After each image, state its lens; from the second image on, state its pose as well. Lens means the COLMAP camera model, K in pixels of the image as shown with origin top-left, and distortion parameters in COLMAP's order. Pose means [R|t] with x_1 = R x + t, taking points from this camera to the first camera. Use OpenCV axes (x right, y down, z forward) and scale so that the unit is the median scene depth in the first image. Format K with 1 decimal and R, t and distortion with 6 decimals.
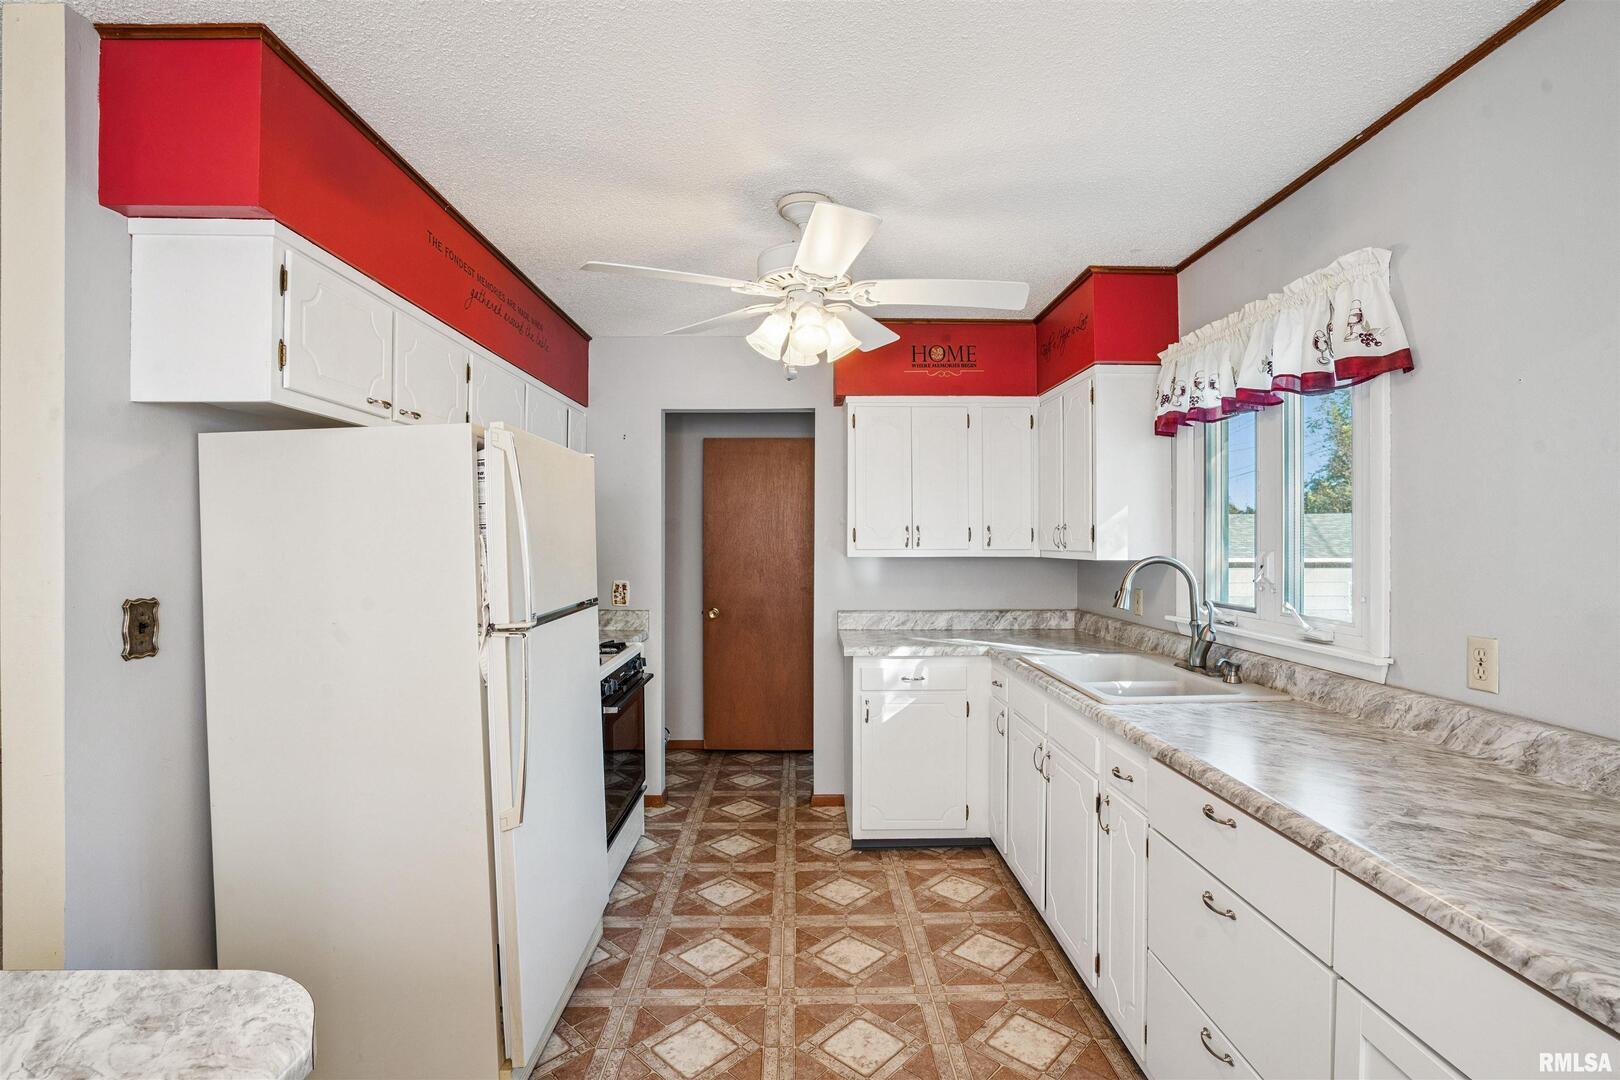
lens RADIAL K [[745.3, 0, 808.9], [0, 745.3, 539.0], [0, 0, 1]] dist [-0.049074, 0.014553]
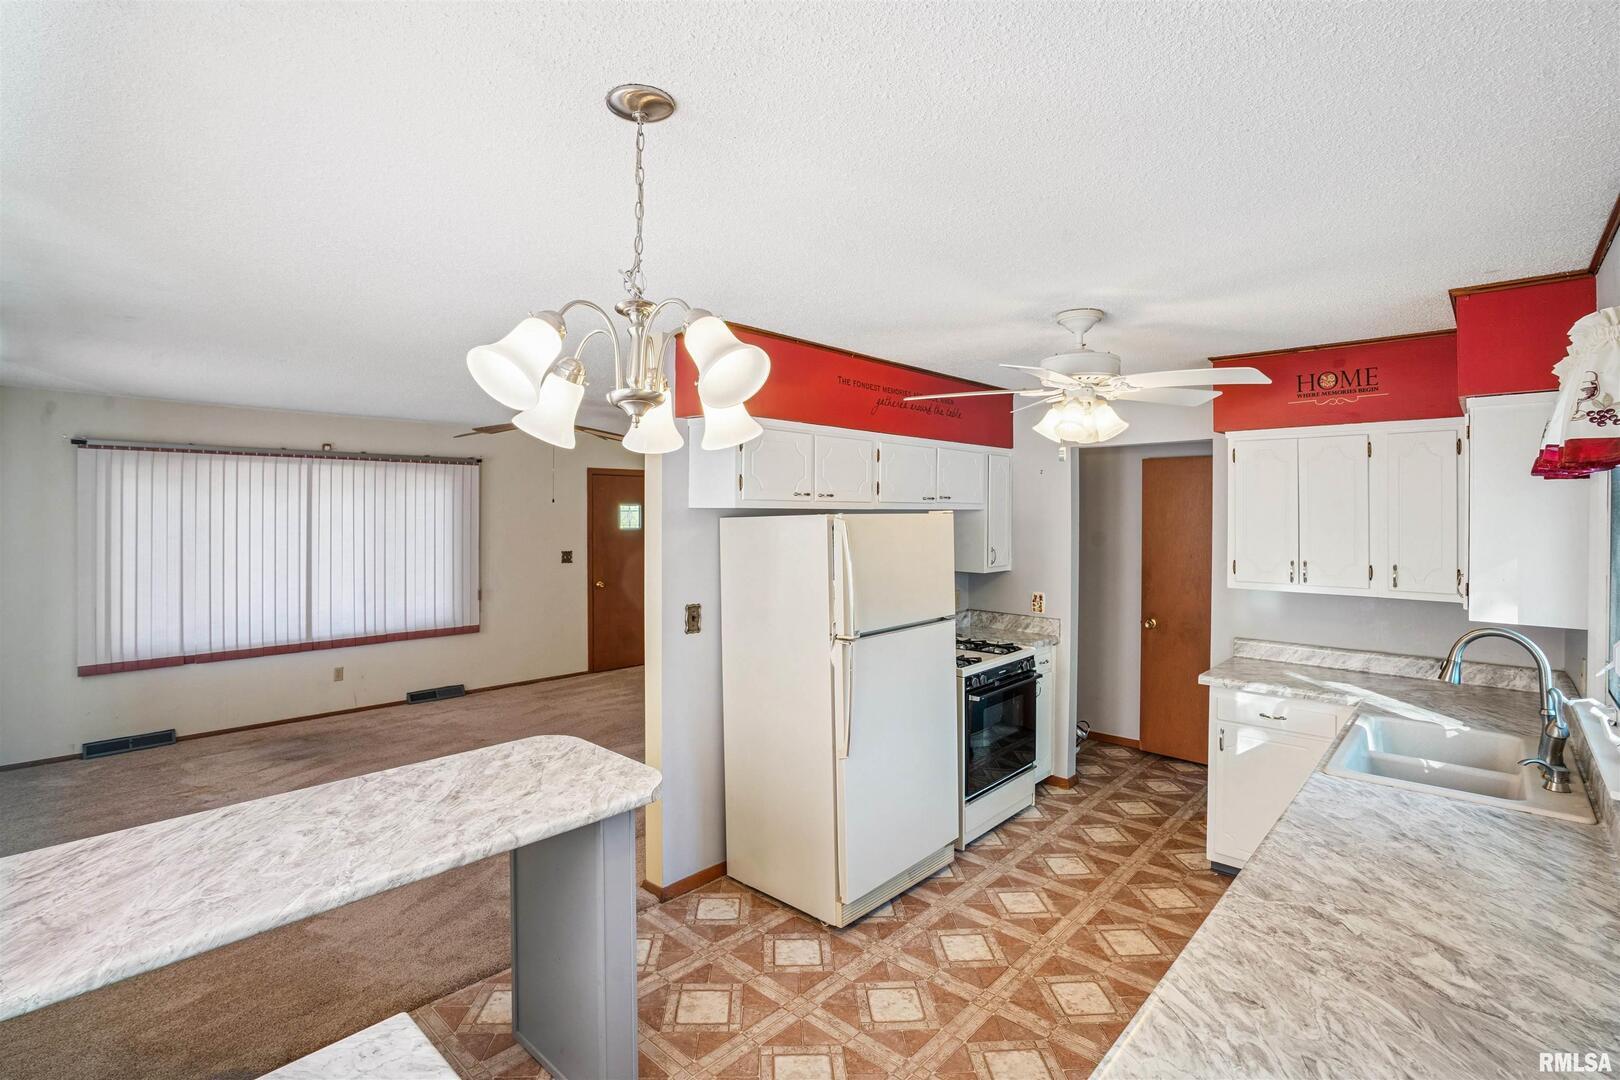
lens RADIAL K [[745.3, 0, 809.2], [0, 745.3, 510.8], [0, 0, 1]] dist [-0.049074, 0.014553]
pose [[0.724066, 0.002010, -0.689728, 0.464261], [-0.004180, 0.999990, -0.001473, -0.109365], [0.689718, 0.003950, 0.724067, -0.181774]]
